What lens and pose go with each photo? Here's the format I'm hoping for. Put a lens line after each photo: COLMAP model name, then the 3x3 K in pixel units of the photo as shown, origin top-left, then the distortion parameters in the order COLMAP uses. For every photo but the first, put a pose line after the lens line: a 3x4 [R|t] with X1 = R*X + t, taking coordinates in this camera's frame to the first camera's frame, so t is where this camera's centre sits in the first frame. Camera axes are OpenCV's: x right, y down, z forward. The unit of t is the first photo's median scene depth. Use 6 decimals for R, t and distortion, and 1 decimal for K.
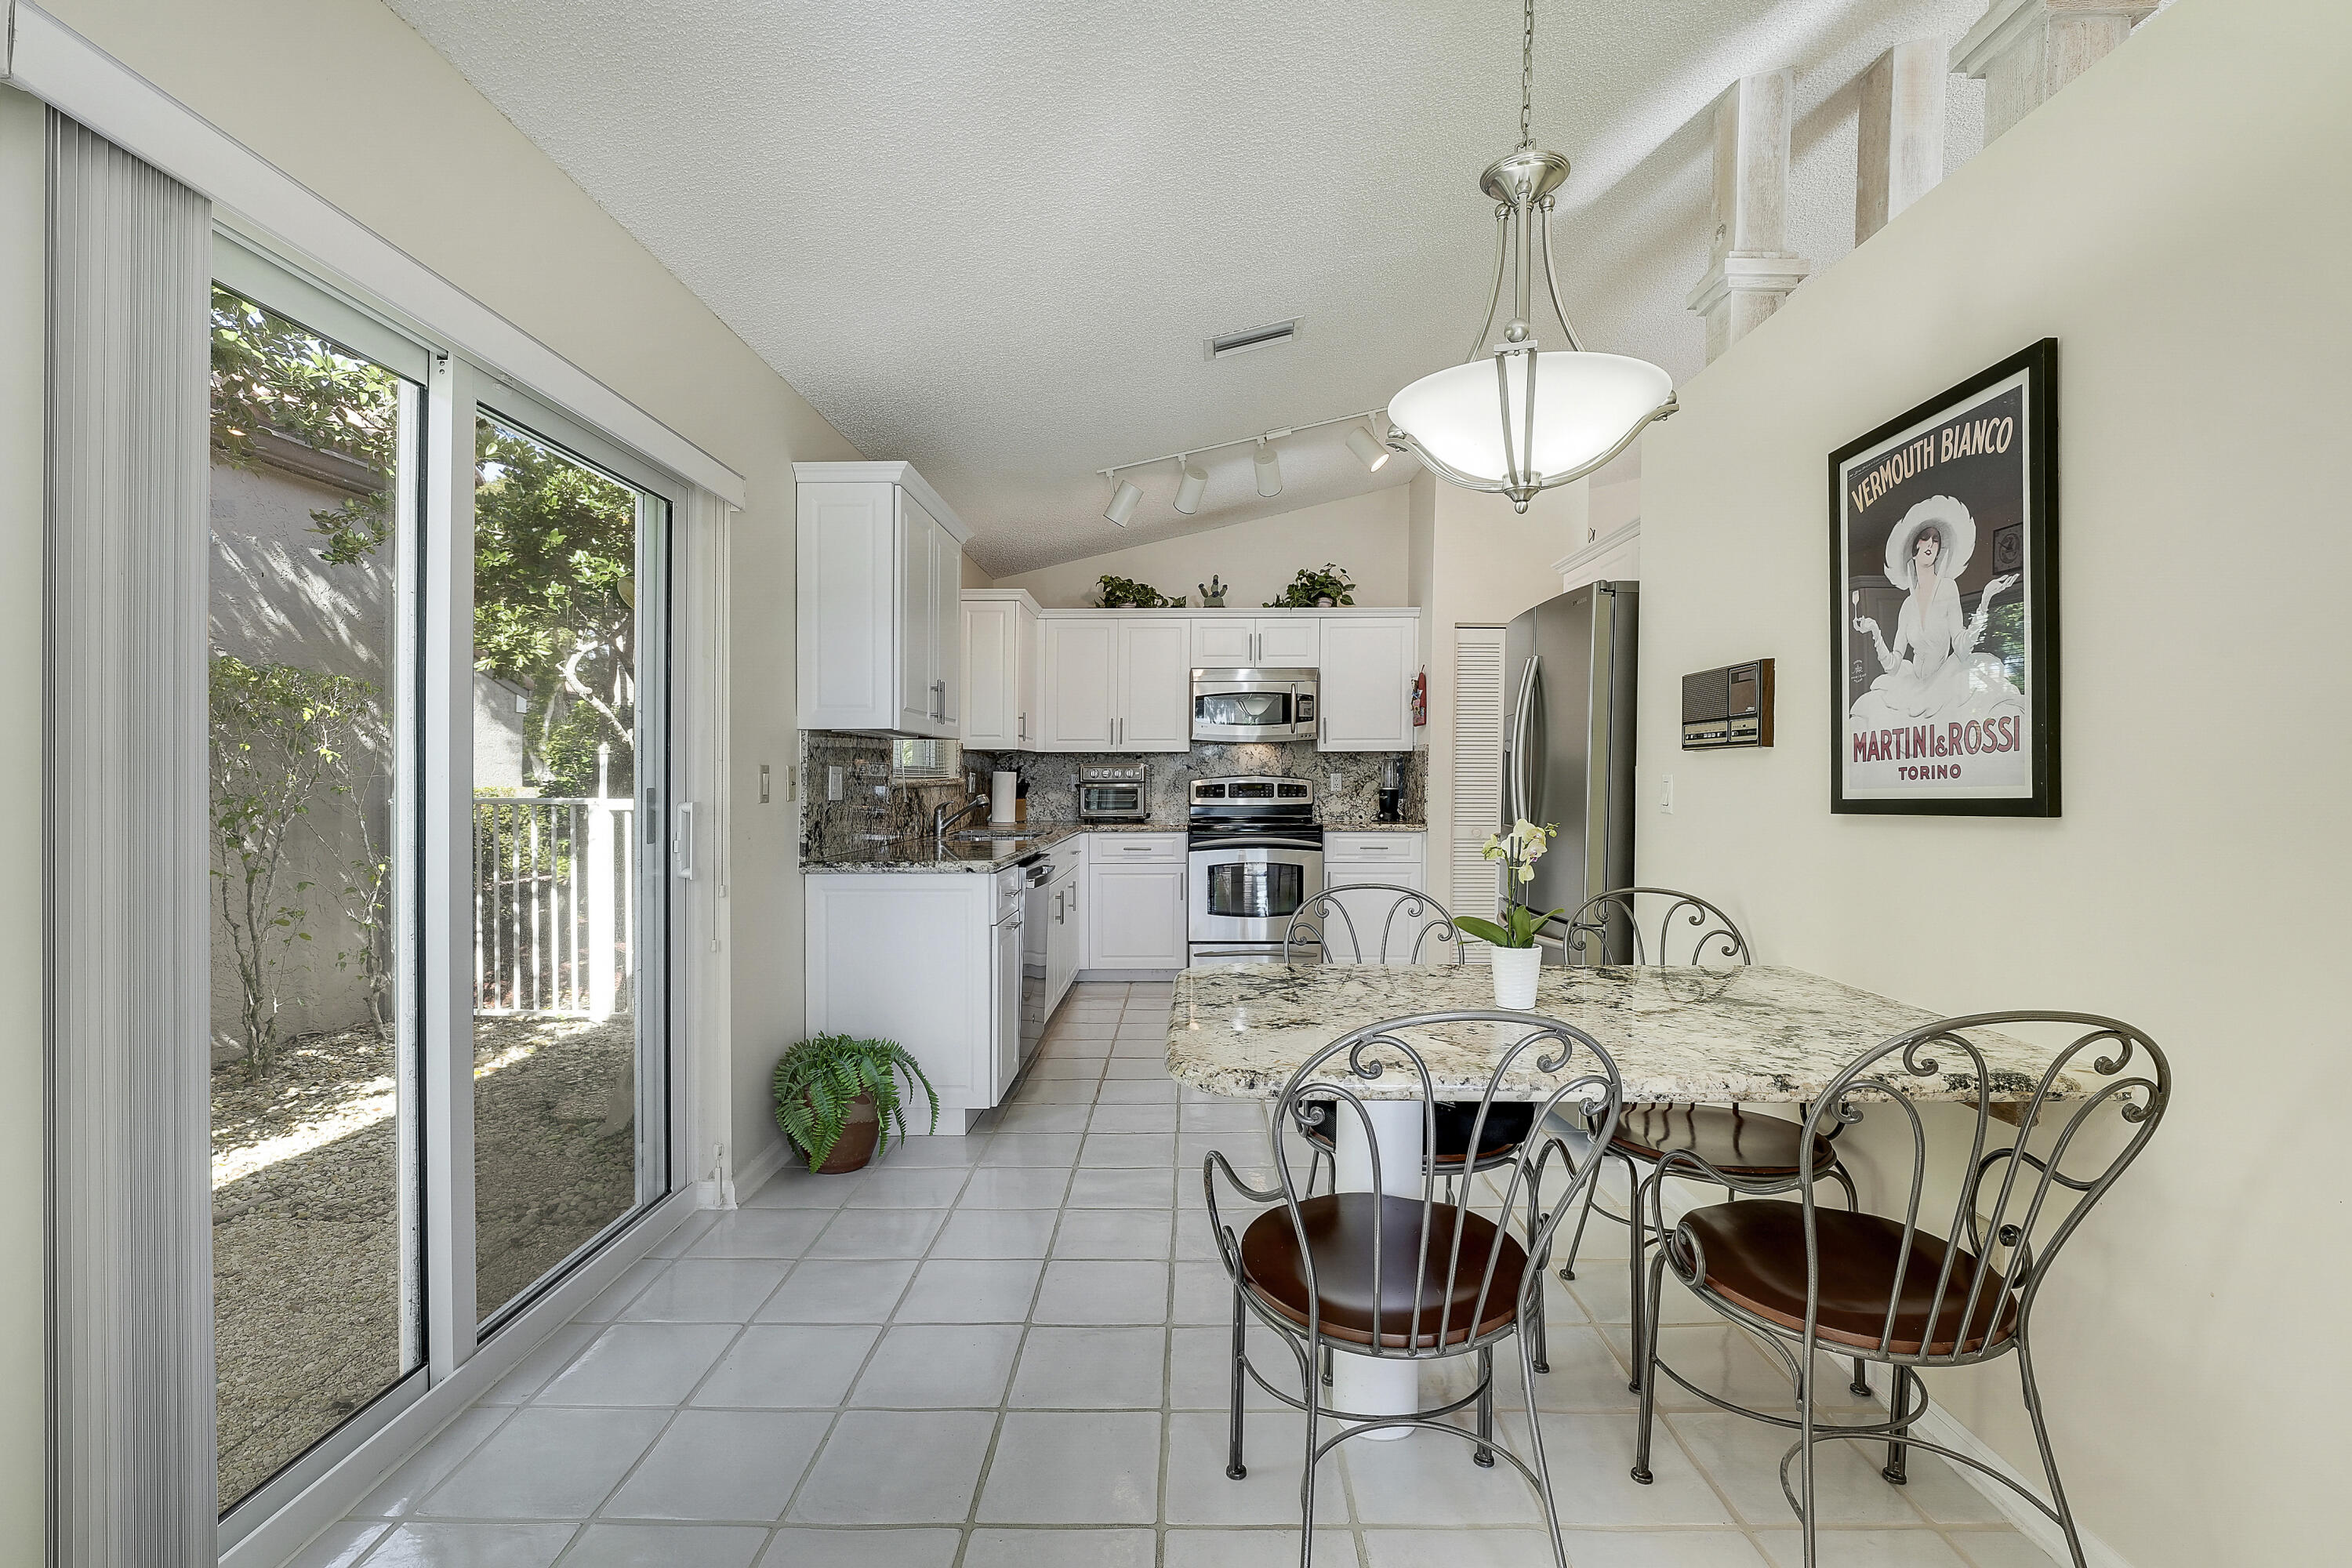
lens RADIAL K [[1098.2, 0, 1176.9], [0, 1098.2, 781.6], [0, 0, 1]] dist [-0.016716, 0.003894]
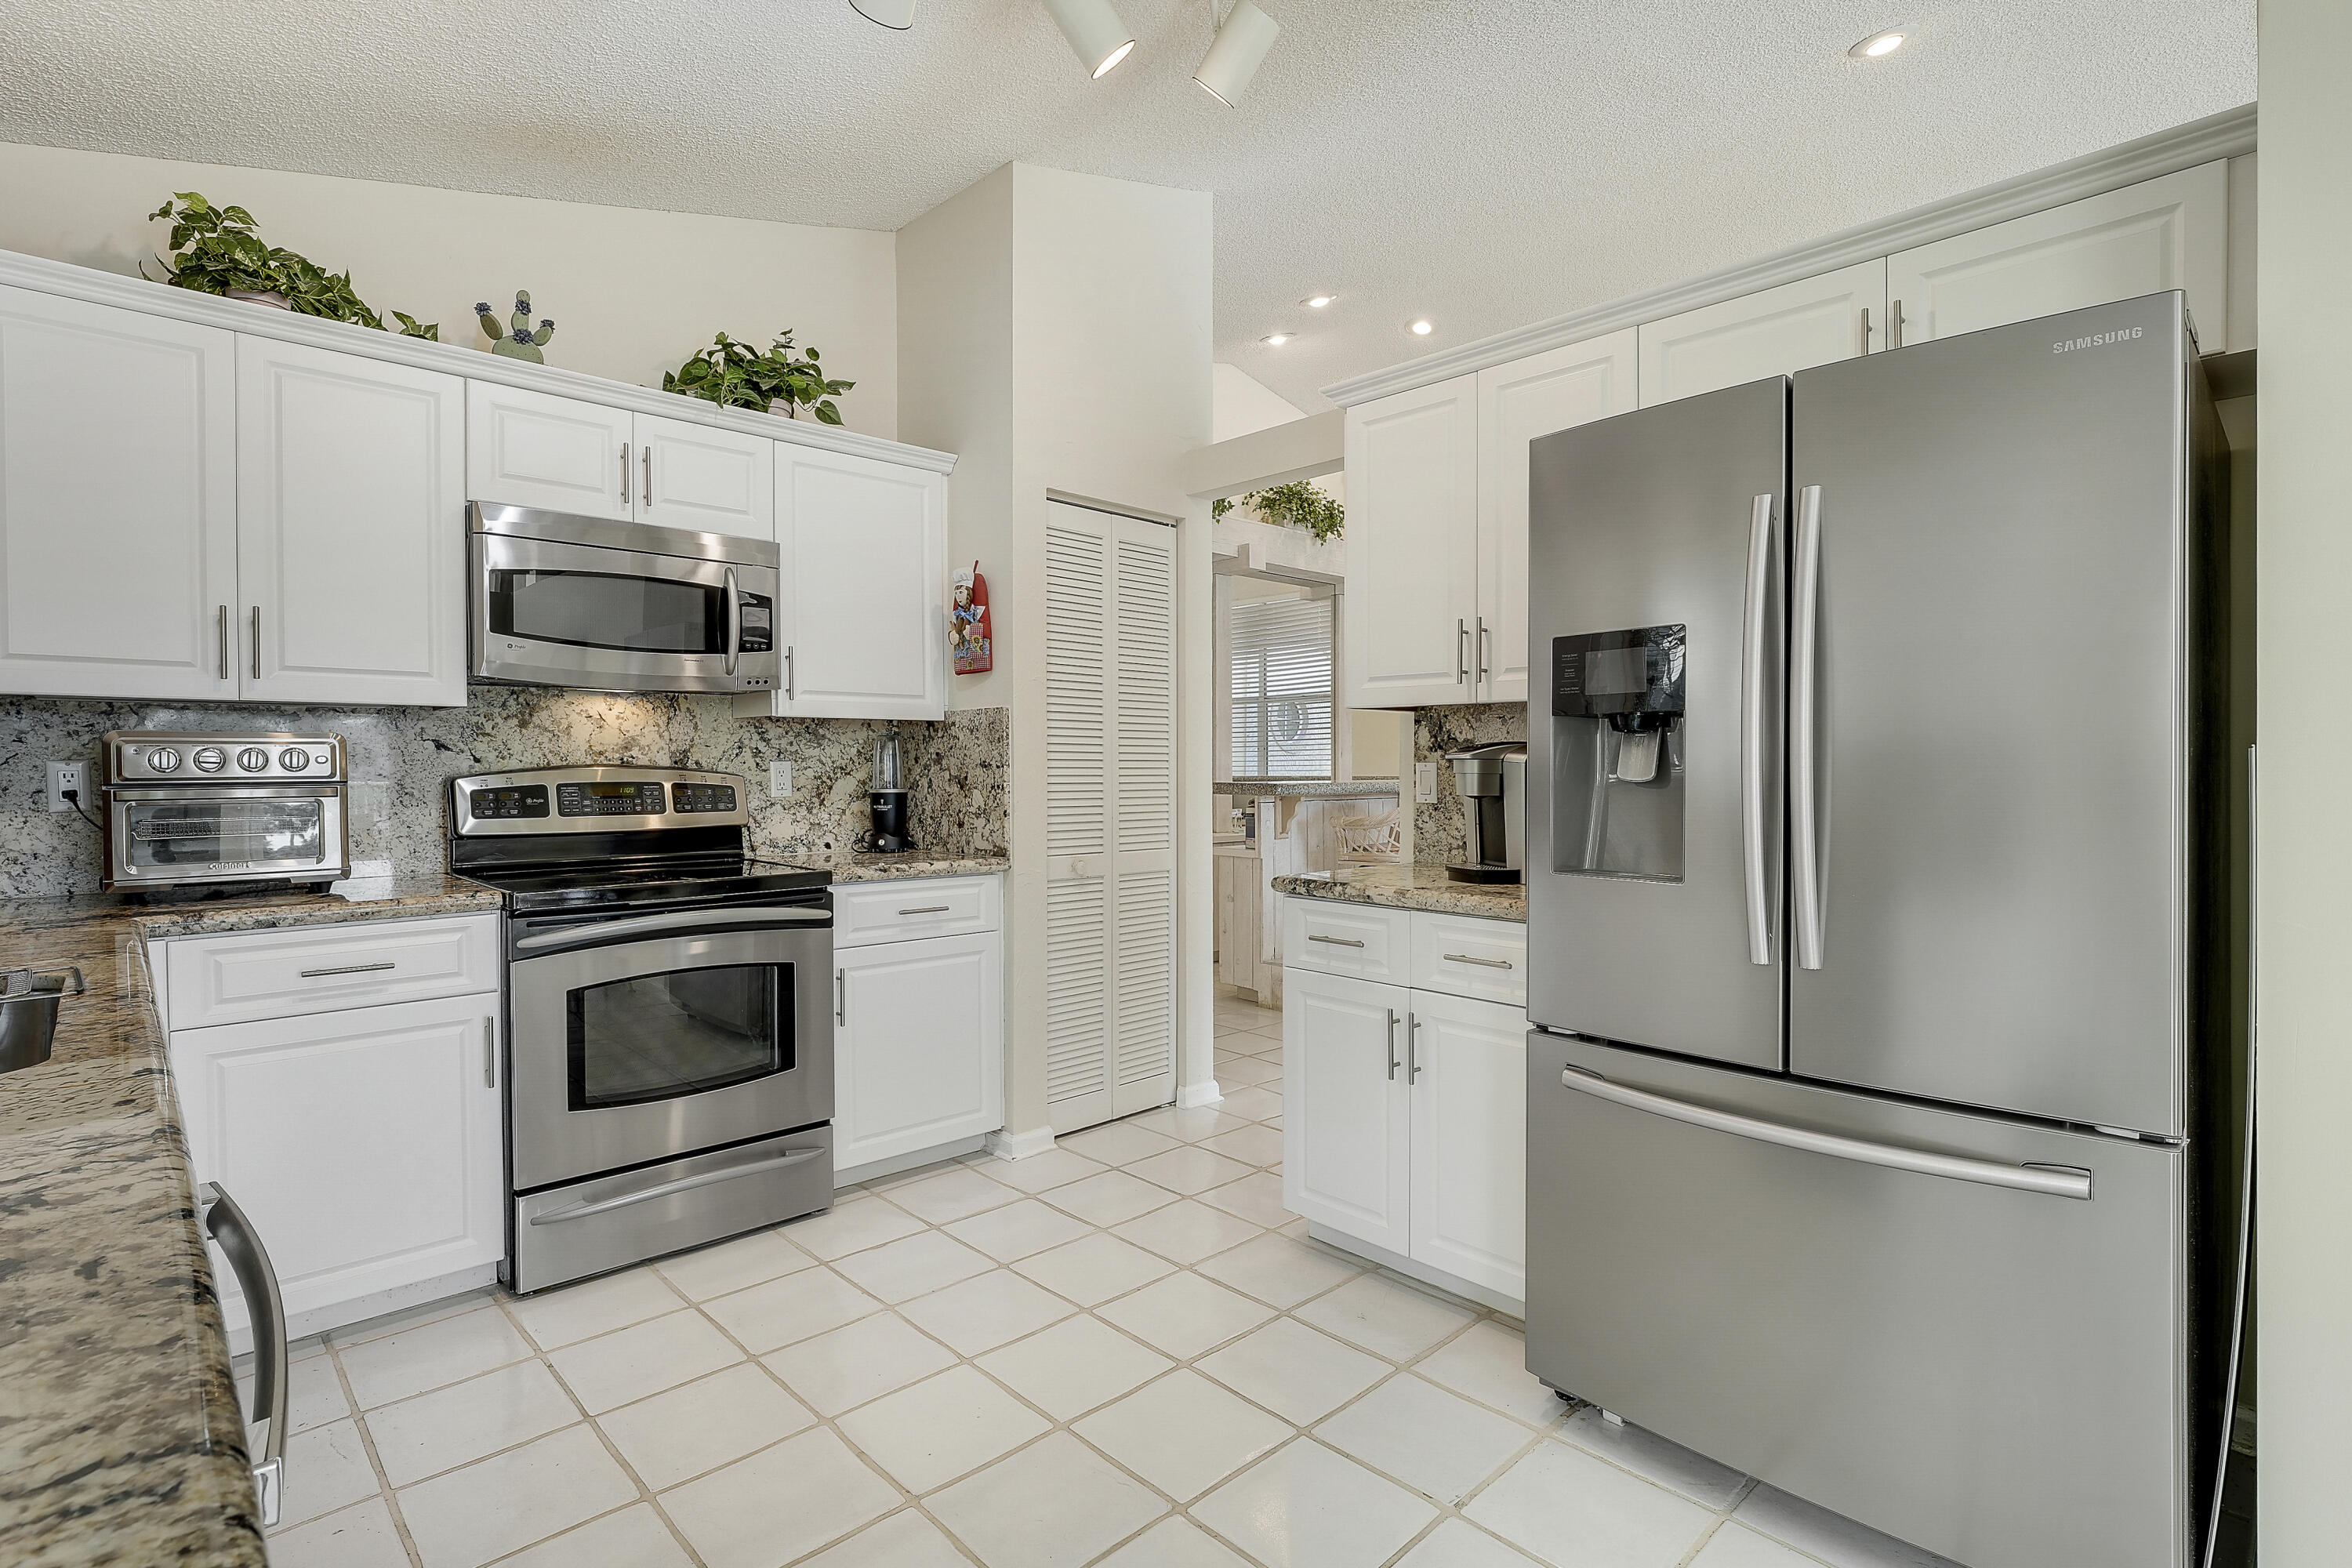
lens RADIAL K [[1130.5, 0, 1178.9], [0, 1130.5, 792.5], [0, 0, 1]] dist [-0.011489, -0.002233]
pose [[0.710567, -0.015855, 0.703451, -0.092063], [0.004356, 0.999826, 0.018135, -0.001832], [-0.703616, -0.009822, 0.710512, 0.511796]]
